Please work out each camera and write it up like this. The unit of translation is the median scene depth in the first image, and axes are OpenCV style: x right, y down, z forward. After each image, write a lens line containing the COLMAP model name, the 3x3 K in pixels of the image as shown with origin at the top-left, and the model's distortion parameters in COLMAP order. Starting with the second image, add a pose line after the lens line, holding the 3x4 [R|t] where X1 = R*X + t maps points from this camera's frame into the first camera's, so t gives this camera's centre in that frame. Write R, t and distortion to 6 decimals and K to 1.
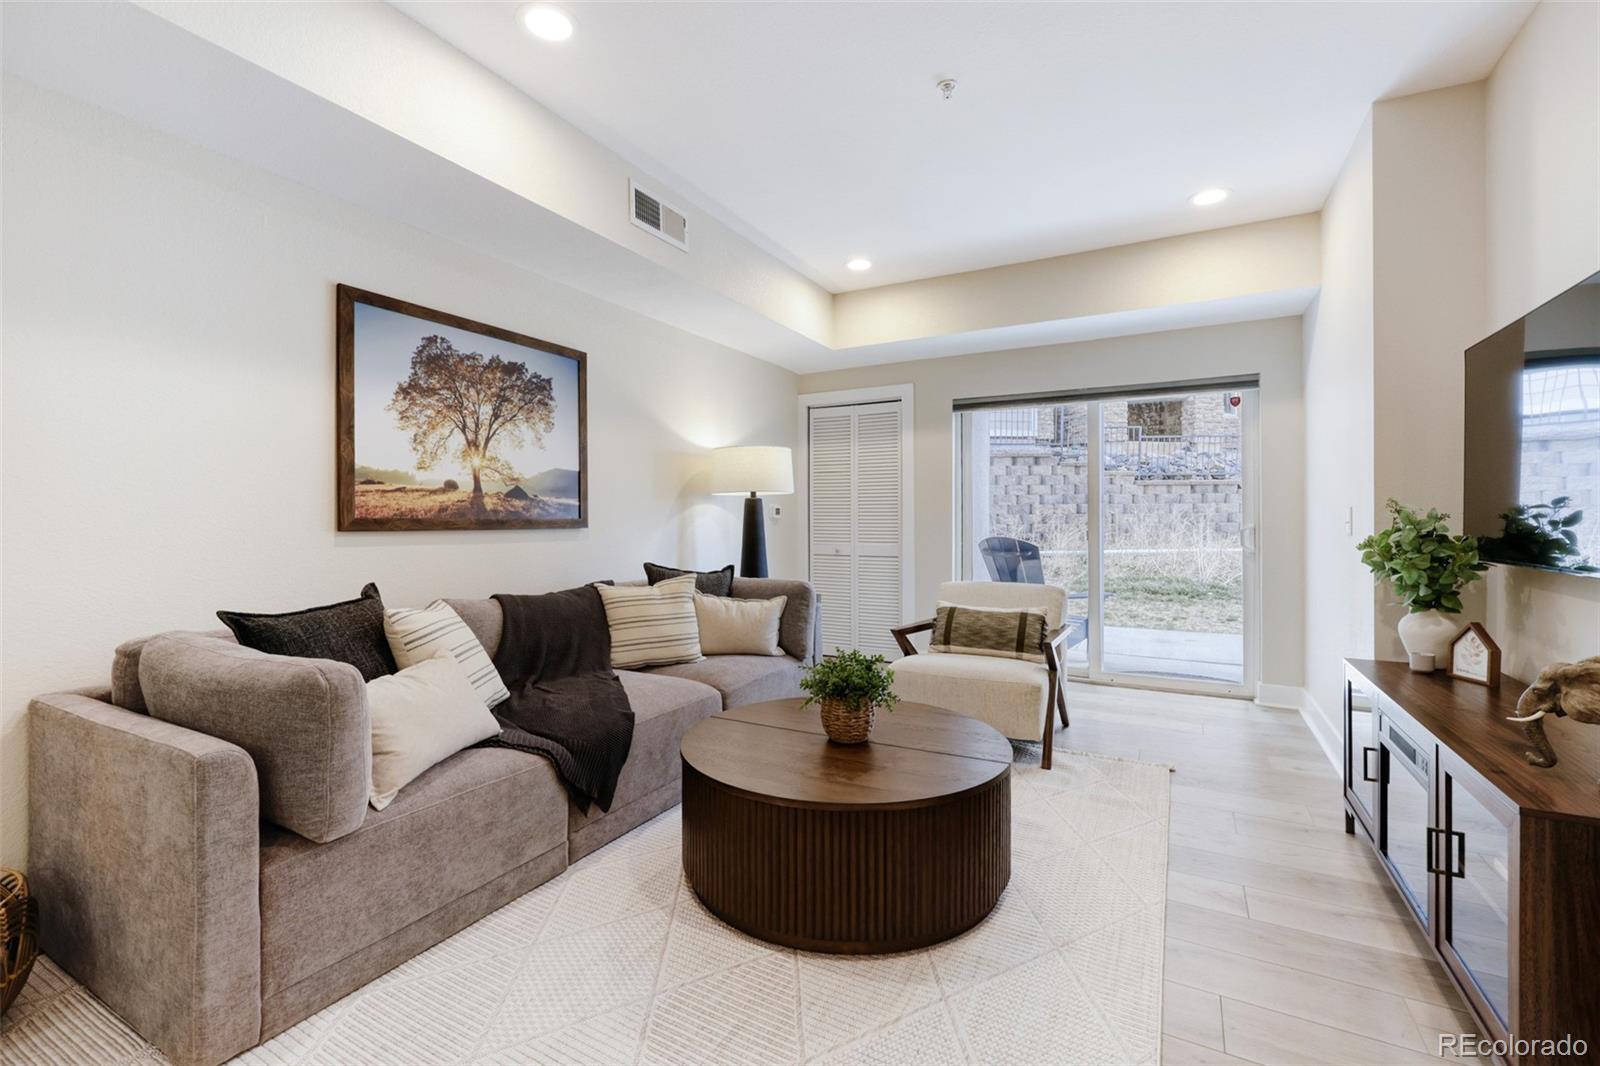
lens RADIAL K [[537.5, 0, 795.0], [0, 537.5, 523.7], [0, 0, 1]] dist [-0.000633, 0.000031]
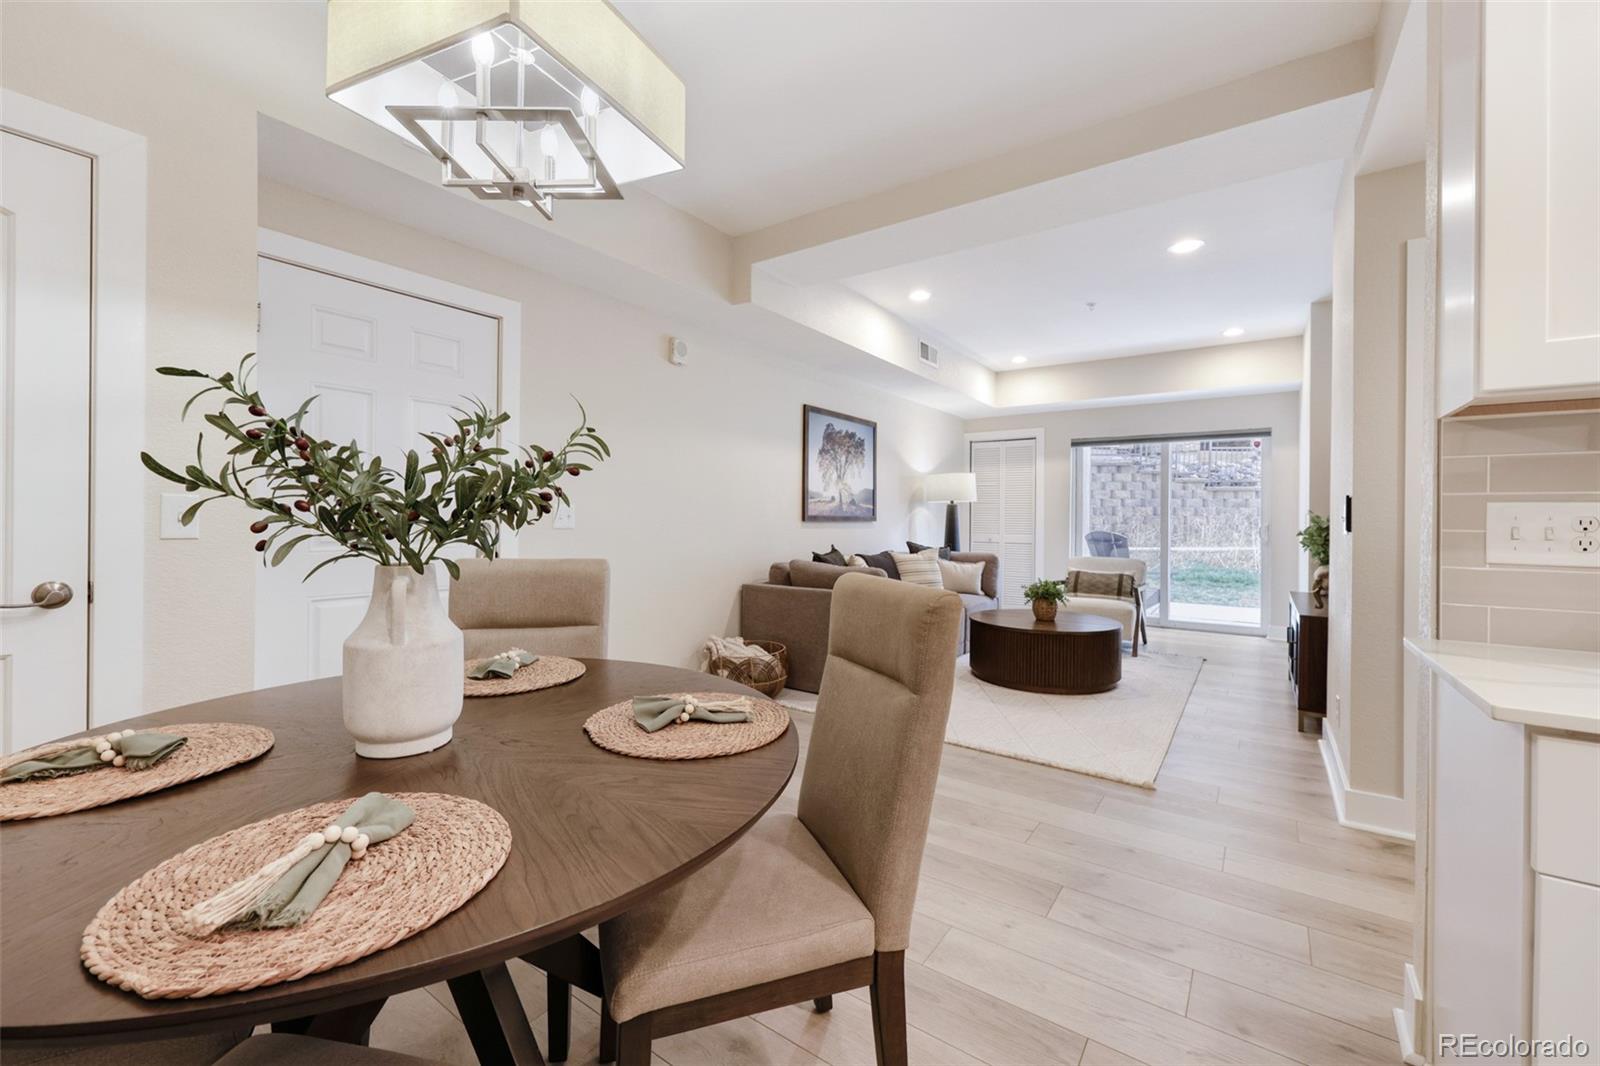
lens RADIAL K [[664.4, 0, 800.2], [0, 664.4, 526.6], [0, 0, 1]] dist [0.000548, 0.000014]
pose [[0.999938, 0.009665, -0.005494, -0.590849], [-0.009645, 0.999947, 0.003679, 0.018396], [0.005530, -0.003626, 0.999978, -1.128500]]
